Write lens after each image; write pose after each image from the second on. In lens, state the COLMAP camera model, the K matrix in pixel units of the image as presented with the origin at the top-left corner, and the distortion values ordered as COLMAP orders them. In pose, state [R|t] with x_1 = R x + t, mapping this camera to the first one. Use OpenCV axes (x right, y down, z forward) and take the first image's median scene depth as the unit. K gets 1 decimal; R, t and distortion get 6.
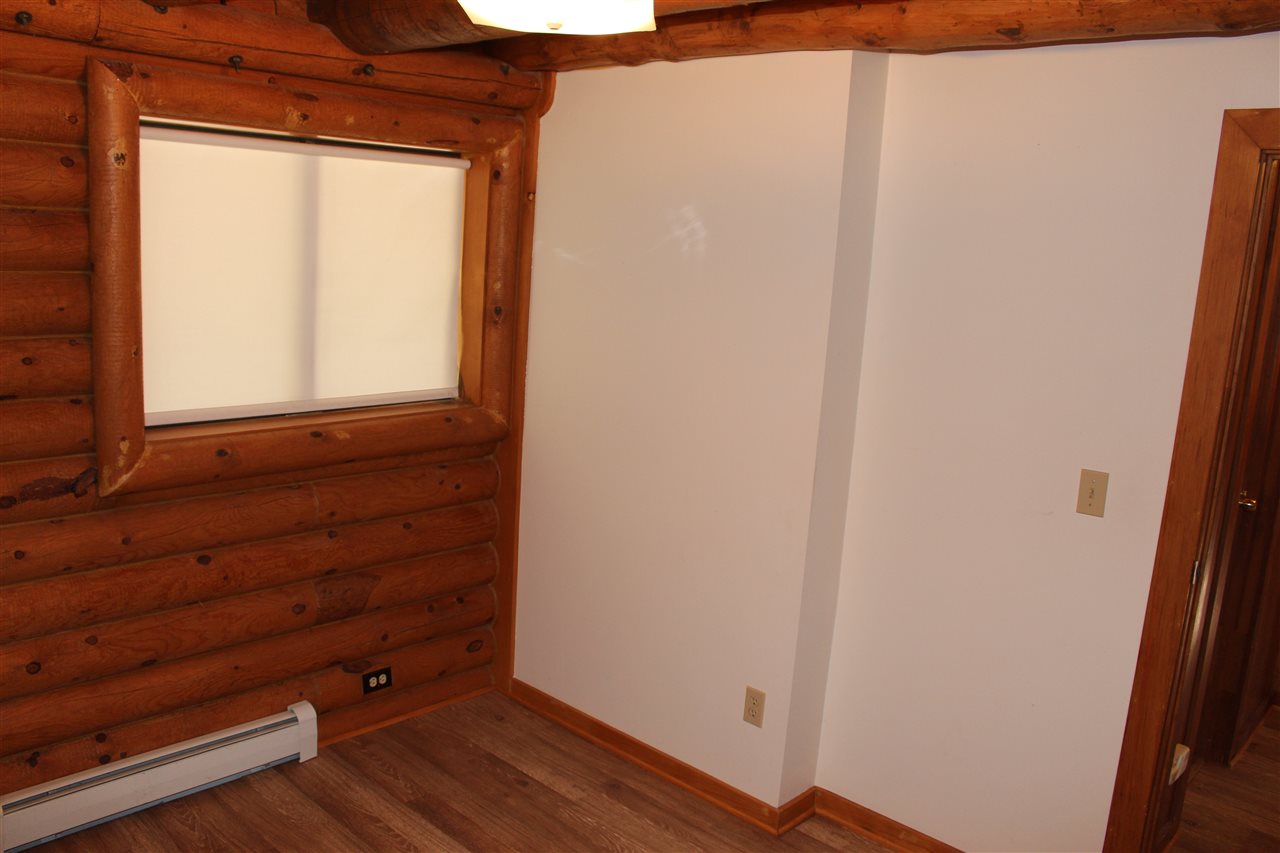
lens RADIAL K [[1088.7, 0, 639.6], [0, 1088.7, 444.5], [0, 0, 1]] dist [-0.011382, -0.004145]
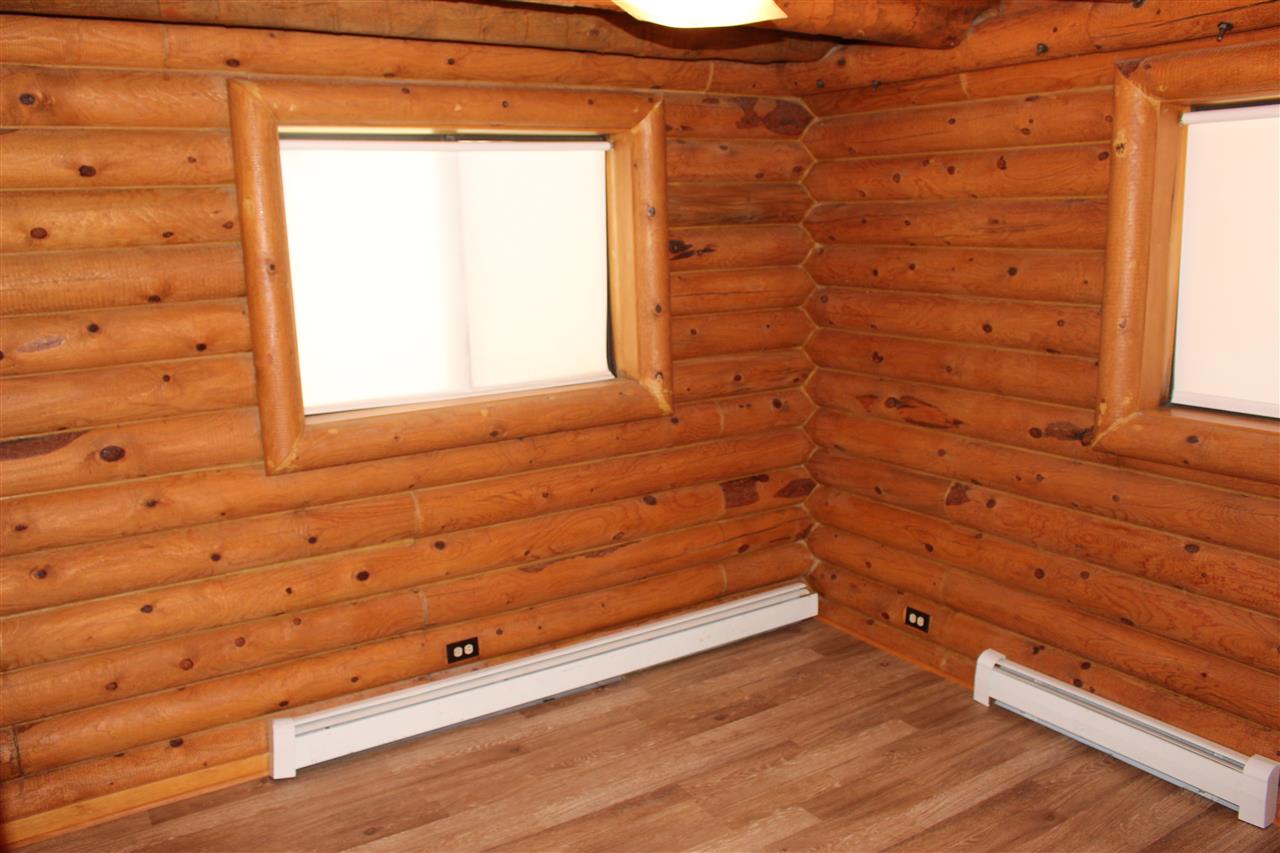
lens RADIAL K [[1074.3, 0, 640.0], [0, 1074.3, 426.5], [0, 0, 1]] dist [-0.033711, 0.002610]
pose [[-0.232434, 0.135173, -0.963173, 0.645264], [-0.182717, 0.966595, 0.179747, -0.084115], [0.955295, 0.217768, -0.199971, 0.726260]]
